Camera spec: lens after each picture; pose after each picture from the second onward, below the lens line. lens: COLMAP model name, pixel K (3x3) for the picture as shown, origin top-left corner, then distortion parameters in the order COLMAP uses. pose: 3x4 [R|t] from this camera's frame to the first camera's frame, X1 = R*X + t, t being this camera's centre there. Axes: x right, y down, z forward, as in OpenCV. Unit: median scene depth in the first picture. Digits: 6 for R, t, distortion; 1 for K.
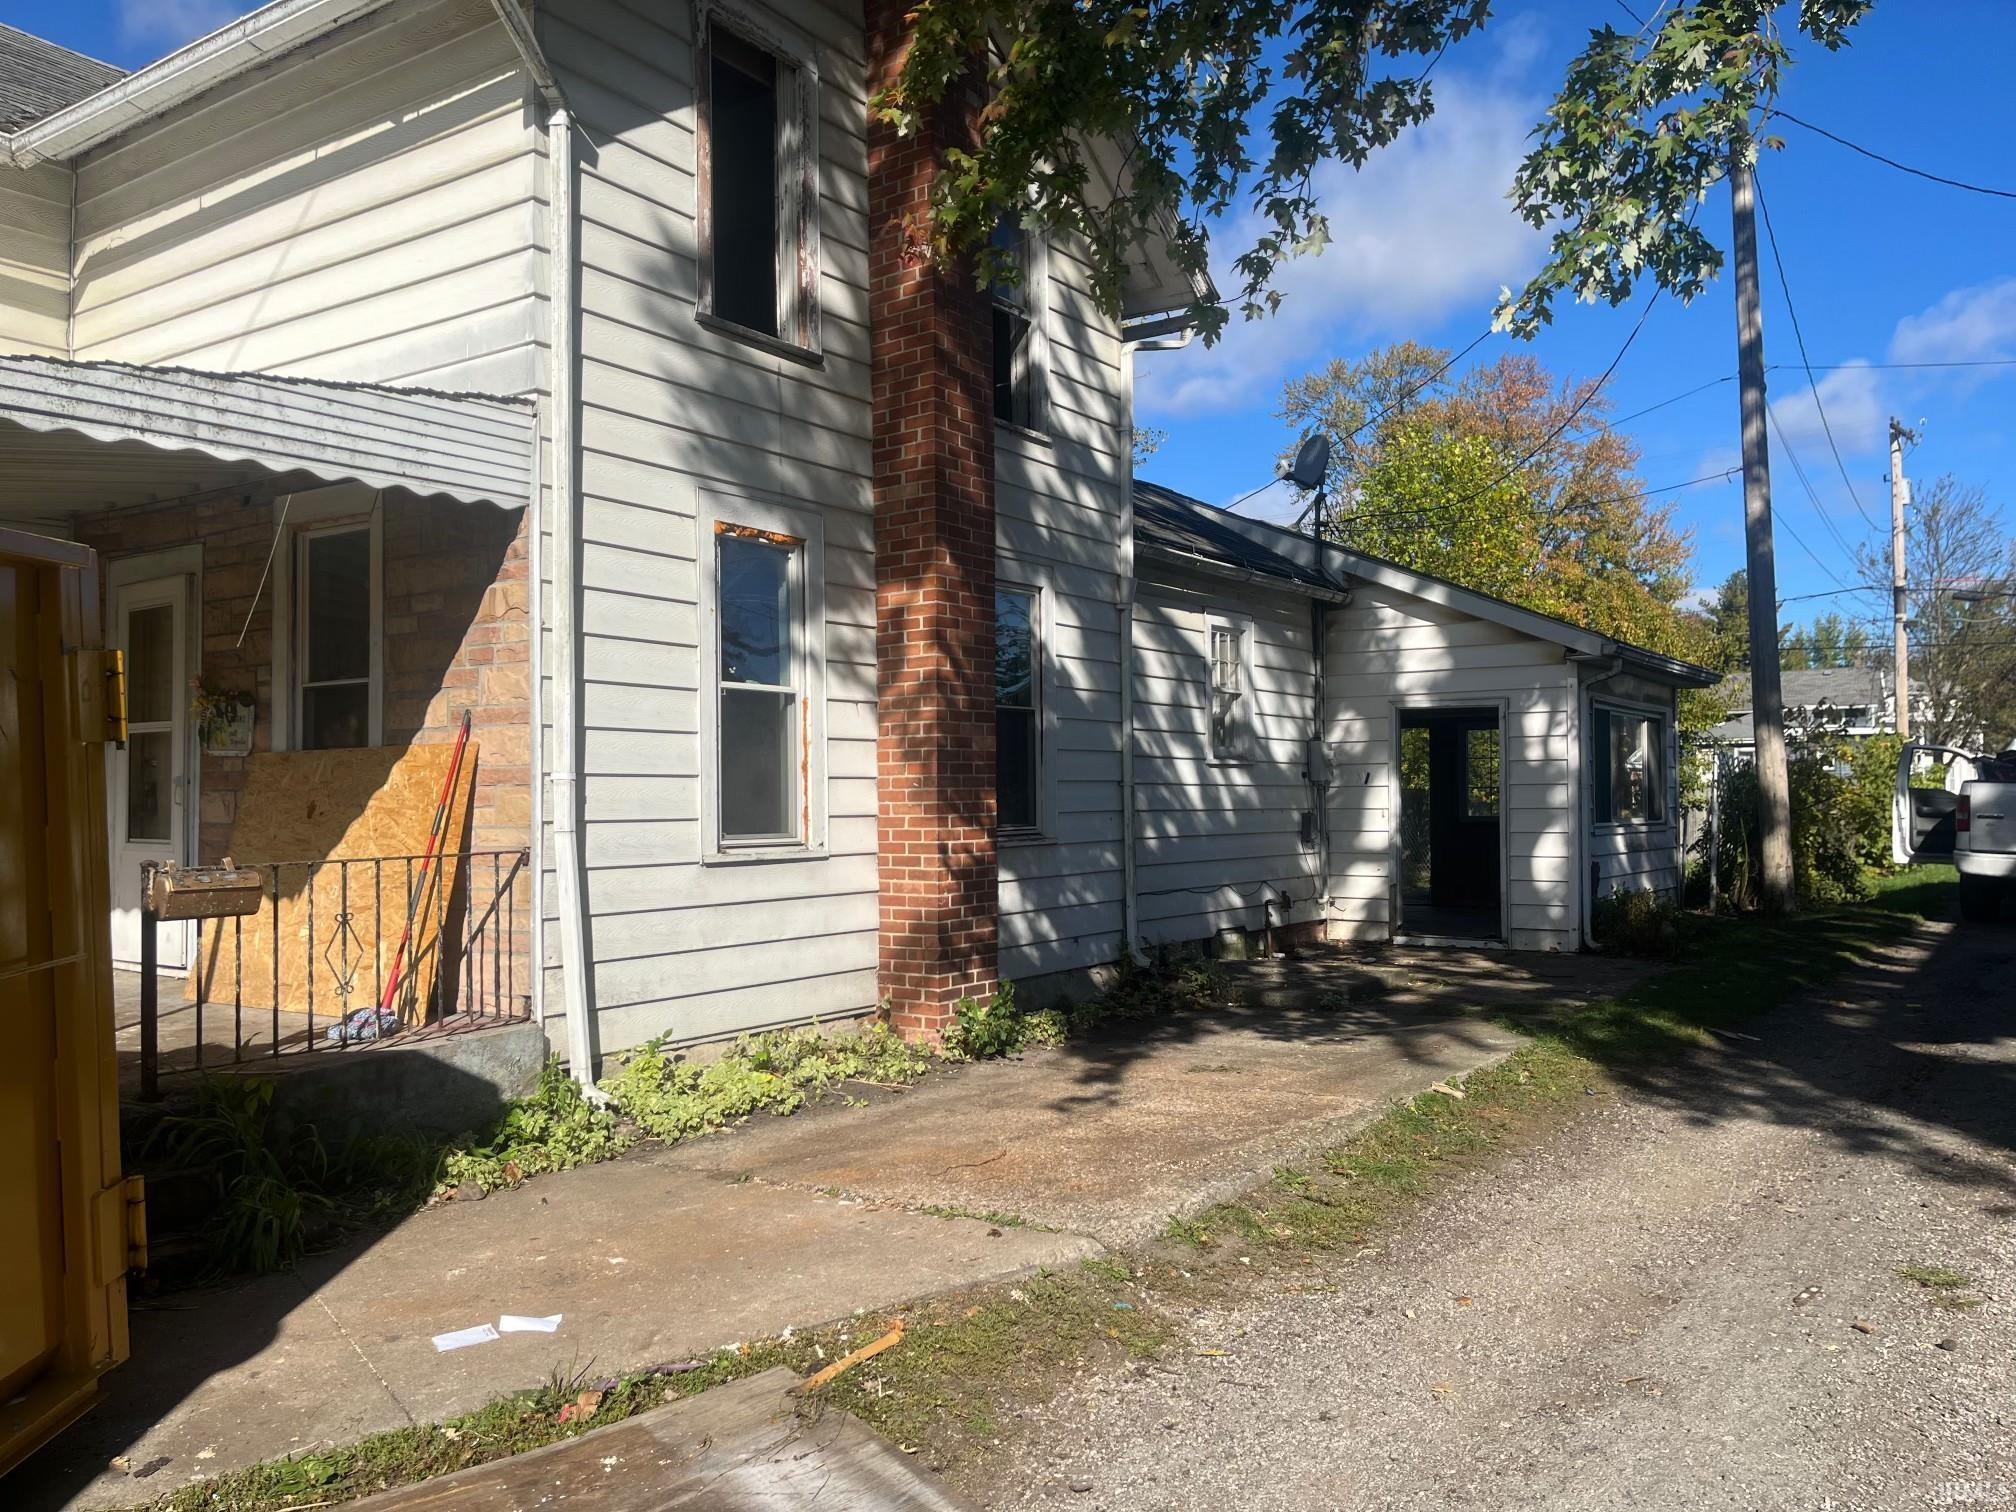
lens RADIAL K [[1528.7, 0, 1003.7], [0, 1528.7, 762.9], [0, 0, 1]] dist [0.064195, -0.095199]
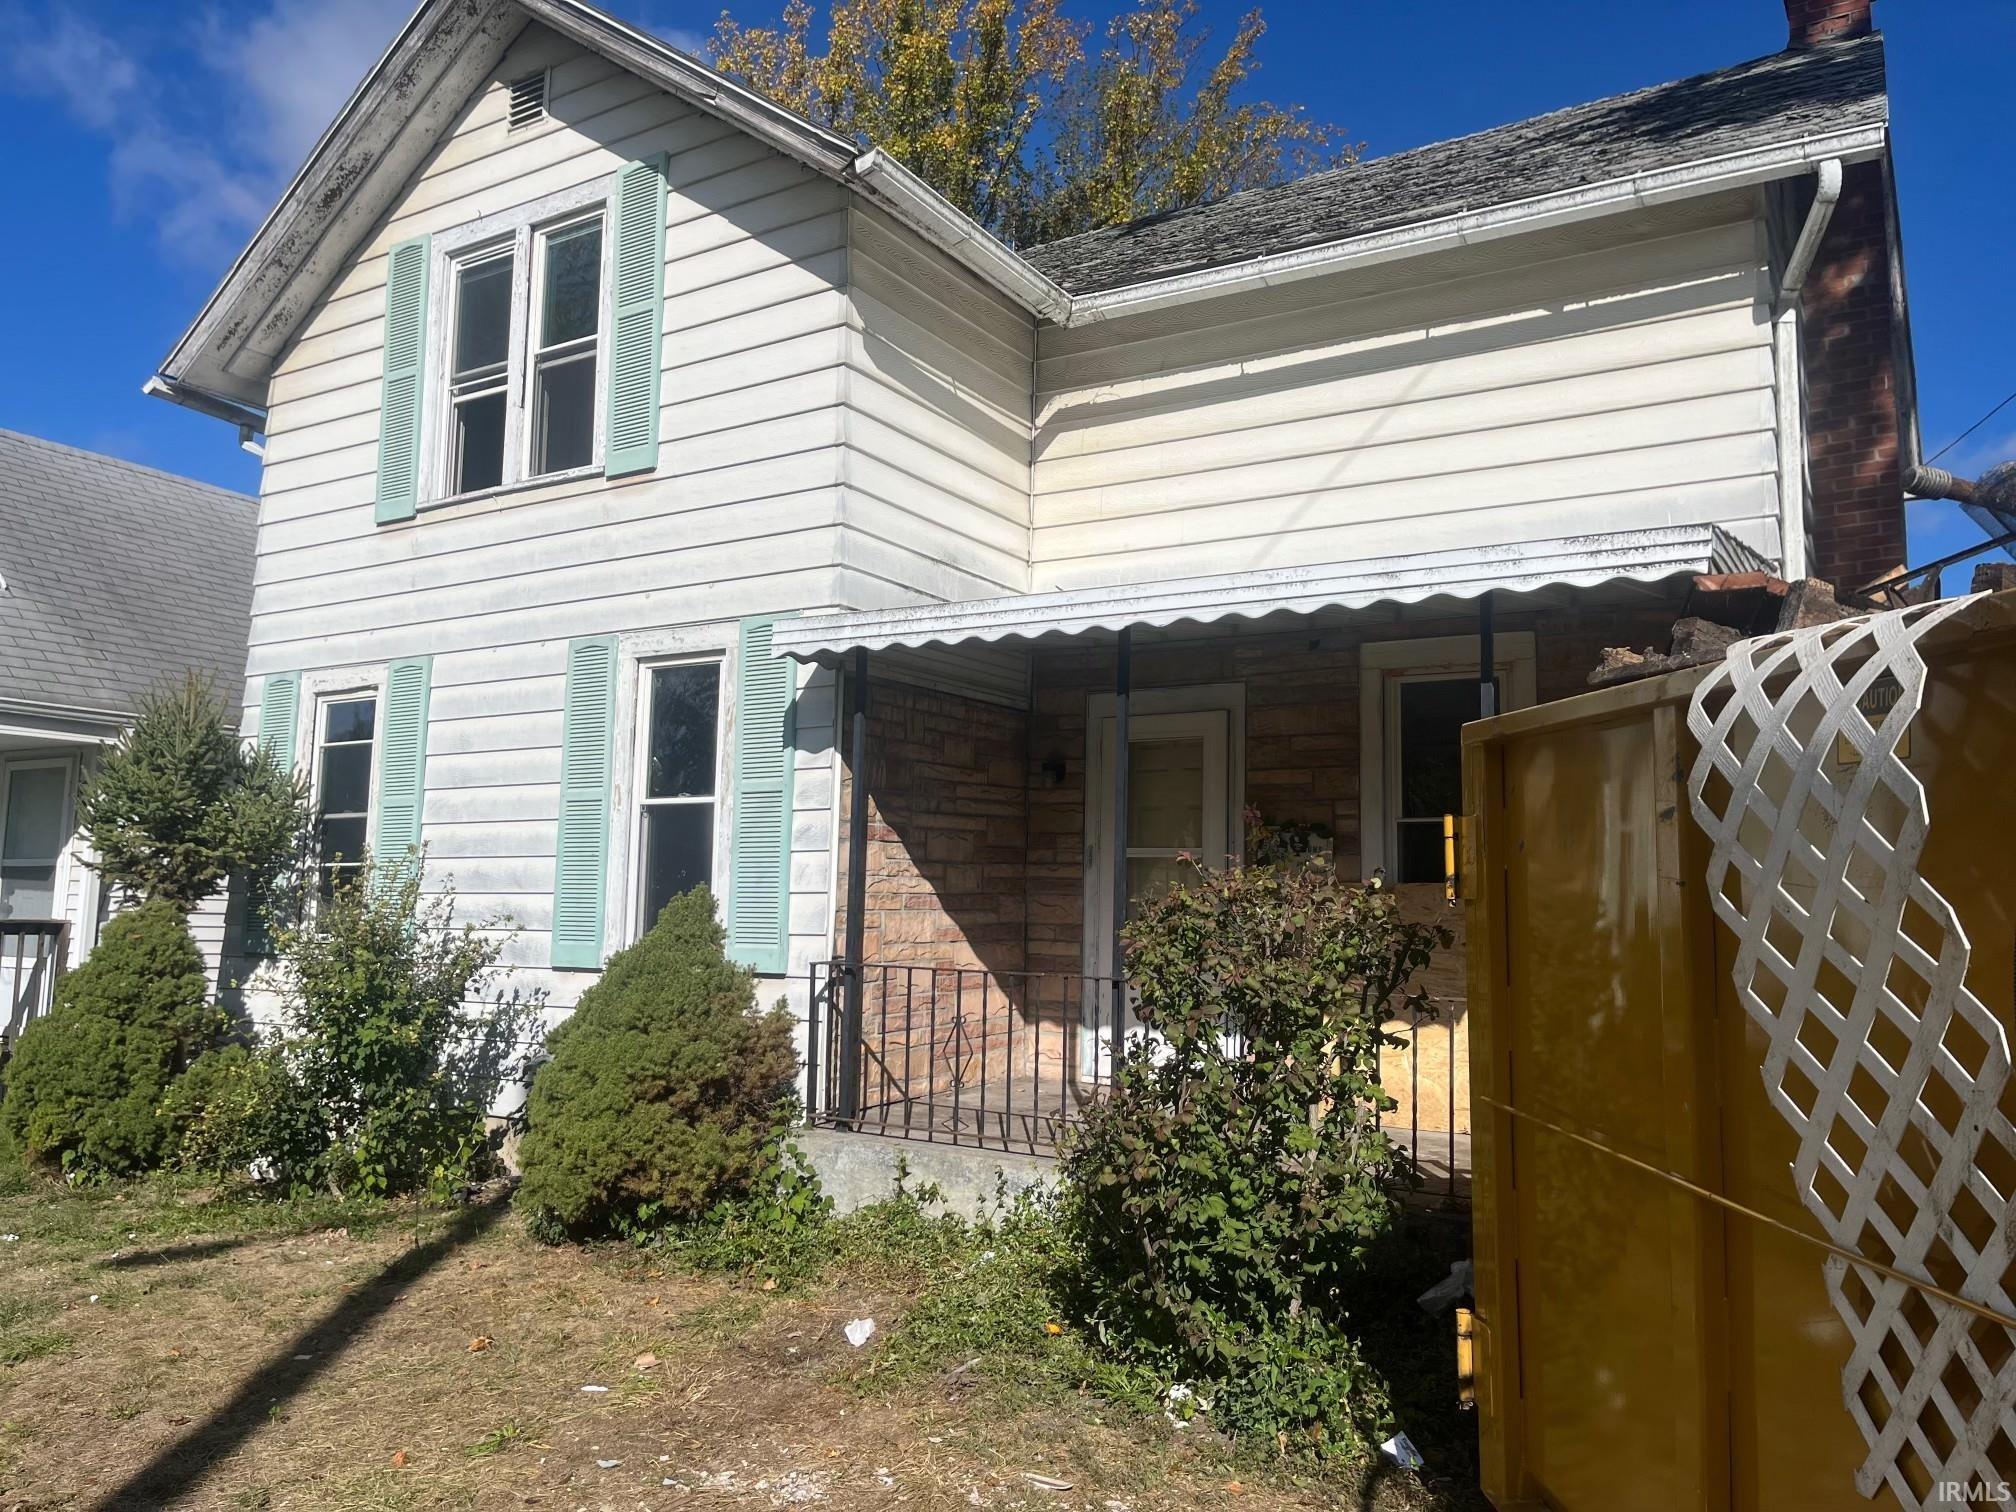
lens RADIAL K [[1528.7, 0, 1002.6], [0, 1528.7, 733.9], [0, 0, 1]] dist [0.064195, -0.095199]
pose [[0.998626, 0.032655, 0.040980, -0.811120], [-0.028436, 0.994619, -0.099618, 0.003082], [-0.044013, 0.098316, 0.994182, -0.037919]]
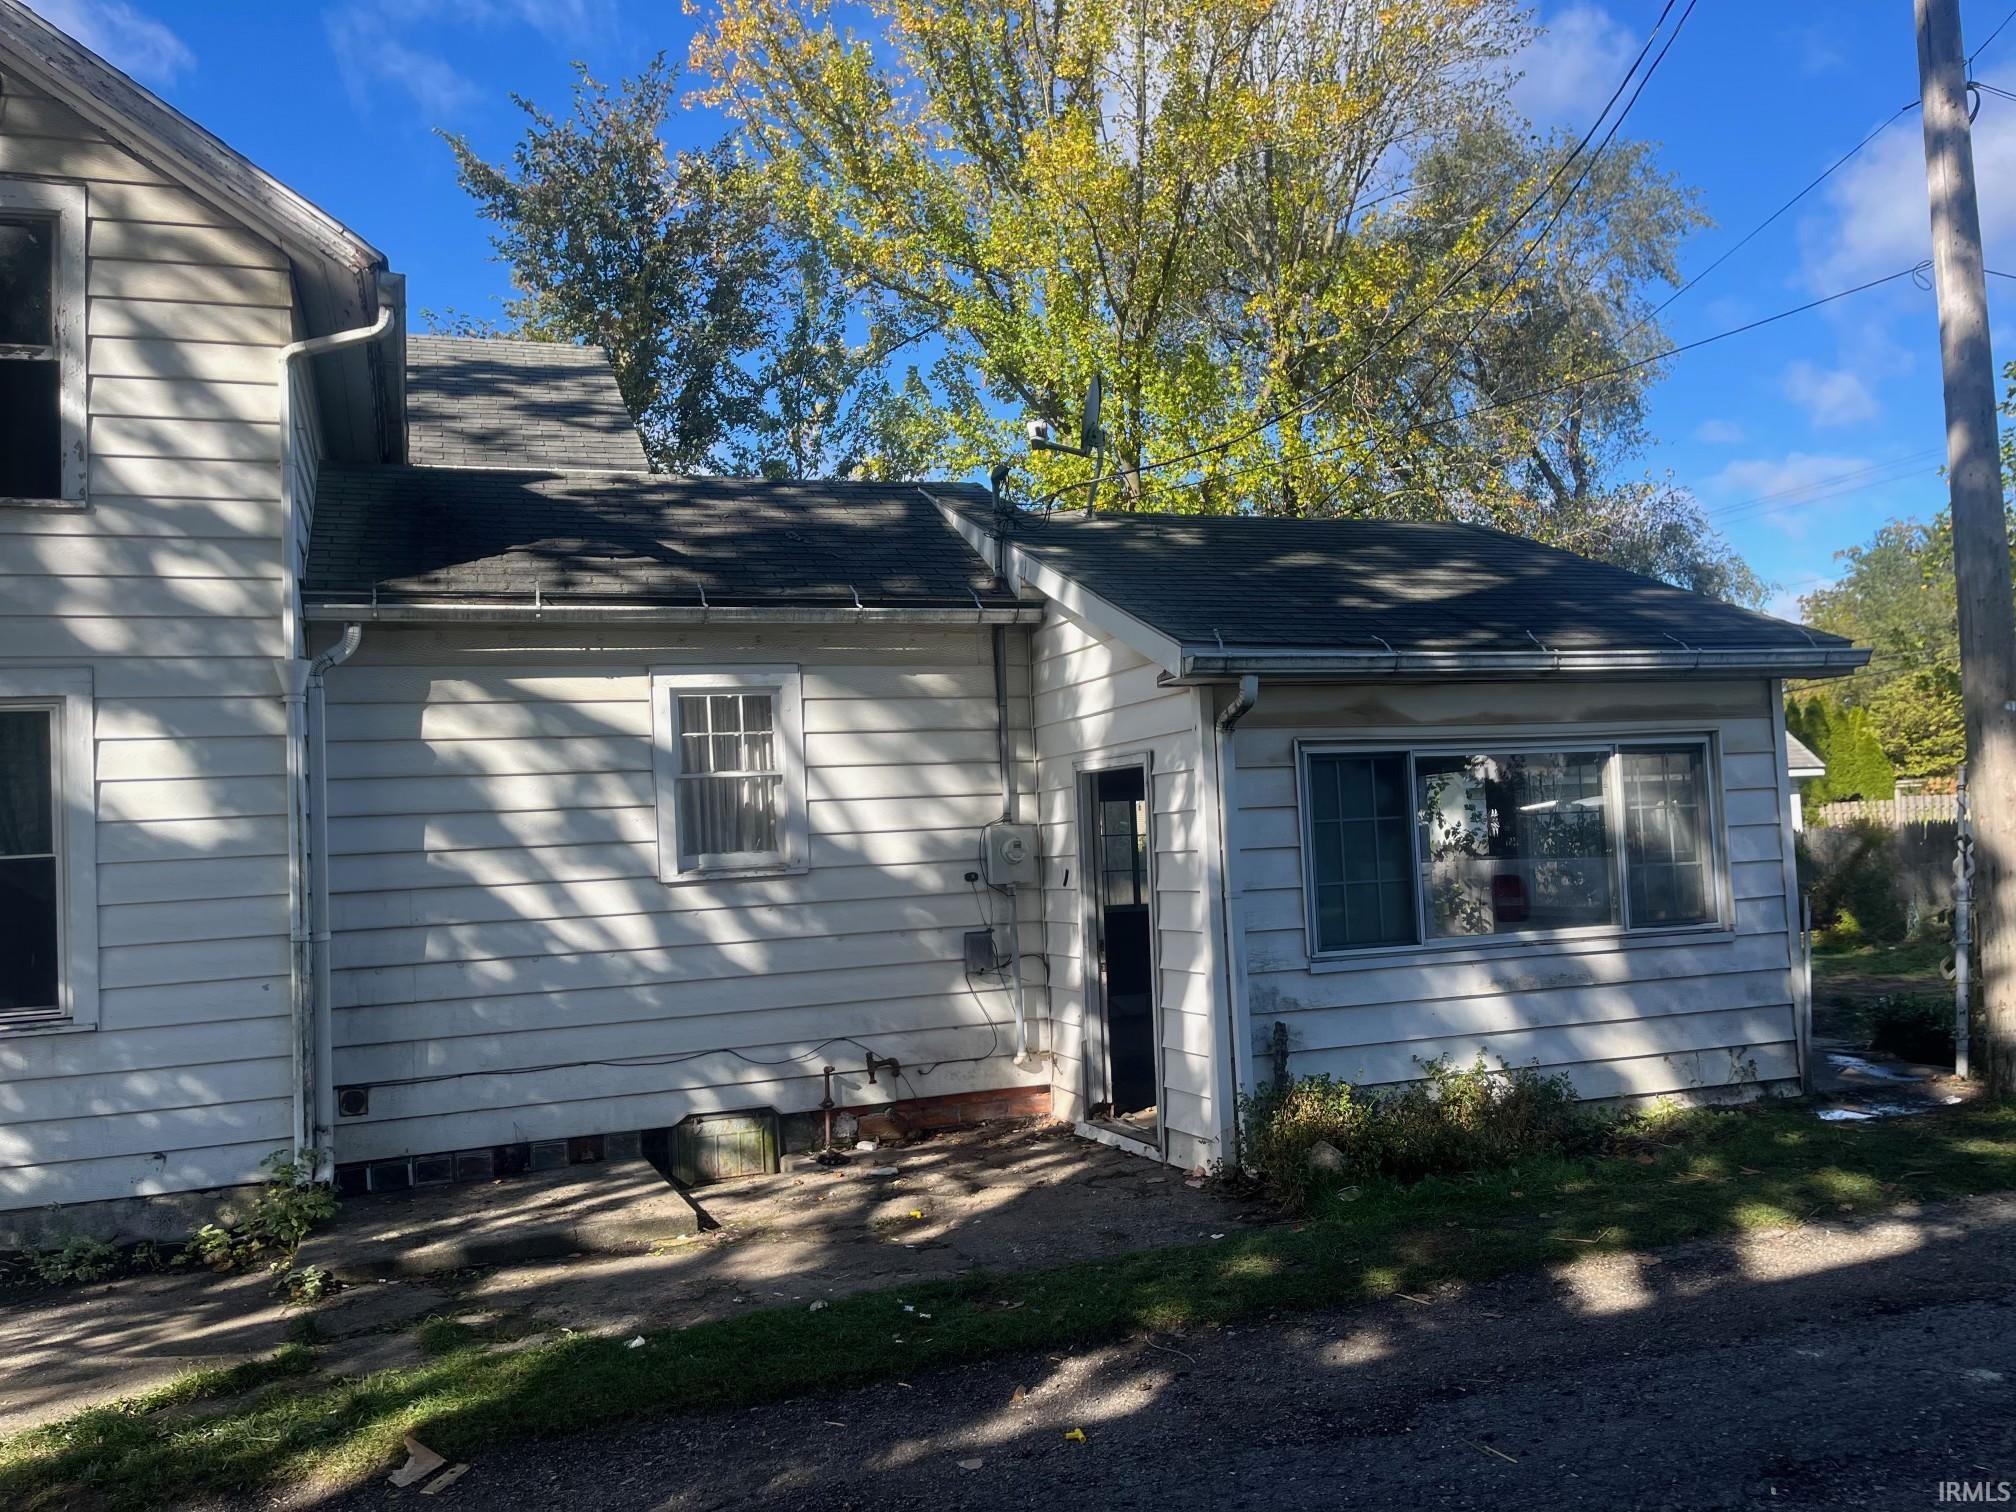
lens RADIAL K [[1528.7, 0, 1018.3], [0, 1528.7, 766.4], [0, 0, 1]] dist [0.064195, -0.095199]
pose [[0.825515, -0.074098, -0.559494, 1.167180], [0.062773, 0.997248, -0.039454, -0.026449], [0.560878, -0.002552, 0.827895, 0.850771]]
